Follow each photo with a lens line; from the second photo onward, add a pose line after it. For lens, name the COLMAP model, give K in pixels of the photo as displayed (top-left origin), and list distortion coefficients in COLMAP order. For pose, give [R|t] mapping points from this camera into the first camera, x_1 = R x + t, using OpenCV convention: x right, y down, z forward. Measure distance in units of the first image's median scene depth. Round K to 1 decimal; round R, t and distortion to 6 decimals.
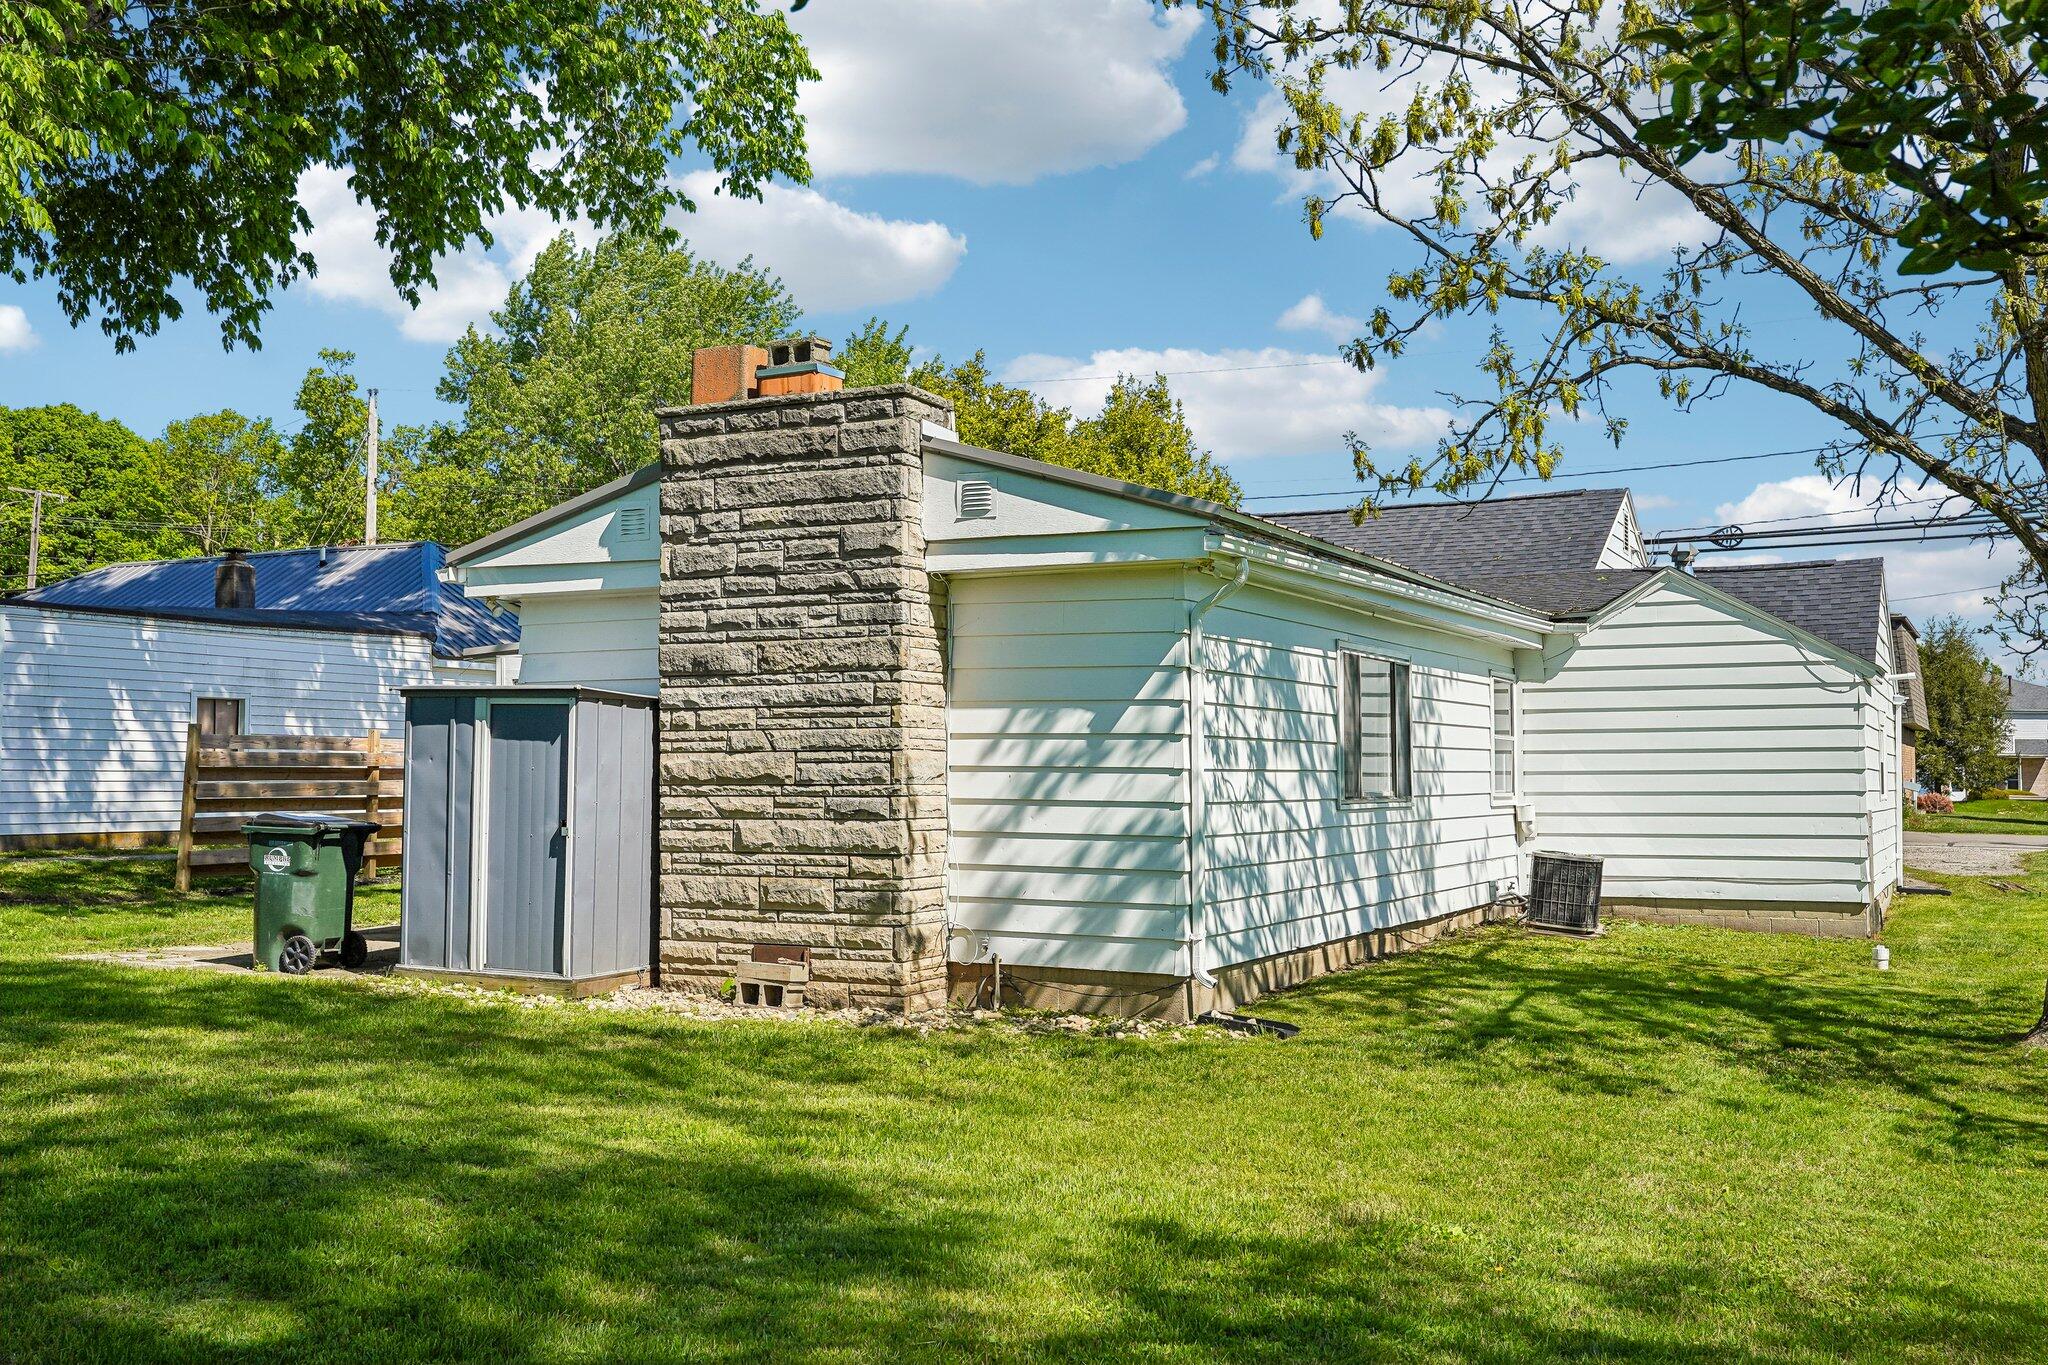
lens RADIAL K [[2036.1, 0, 1024.4], [0, 2036.1, 682.8], [0, 0, 1]] dist [0.070695, 0.000000]
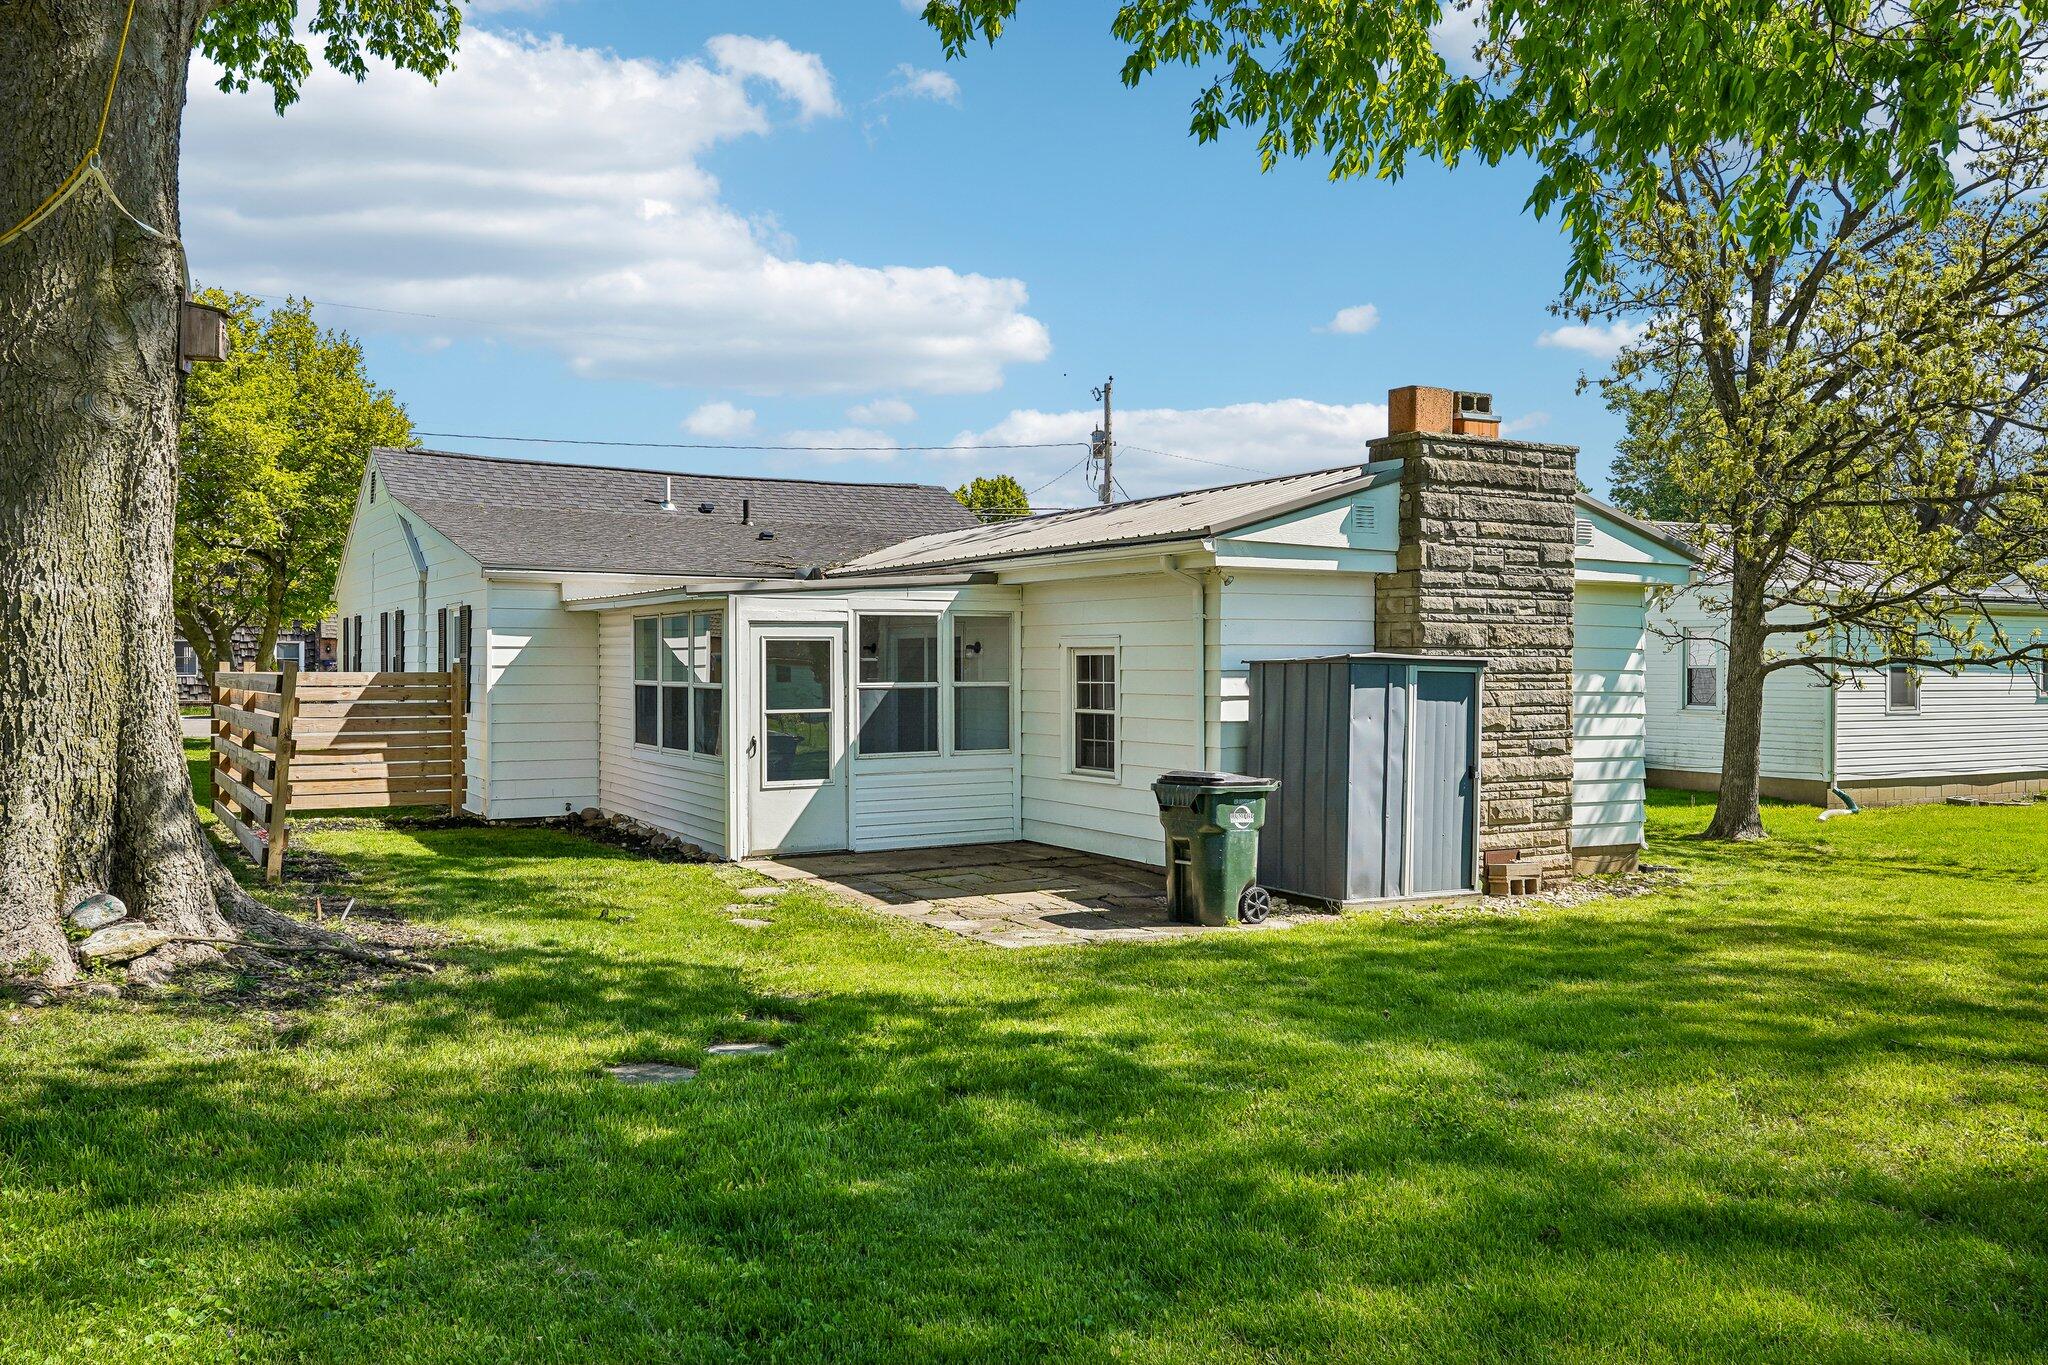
lens RADIAL K [[1656.1, 0, 1022.6], [0, 1656.1, 678.0], [0, 0, 1]] dist [0.008056, 0.000865]
pose [[0.505117, -0.008137, 0.863013, -1.222650], [-0.041876, 0.998547, 0.033925, -0.008913], [-0.862035, -0.053275, 0.504042, 0.725856]]
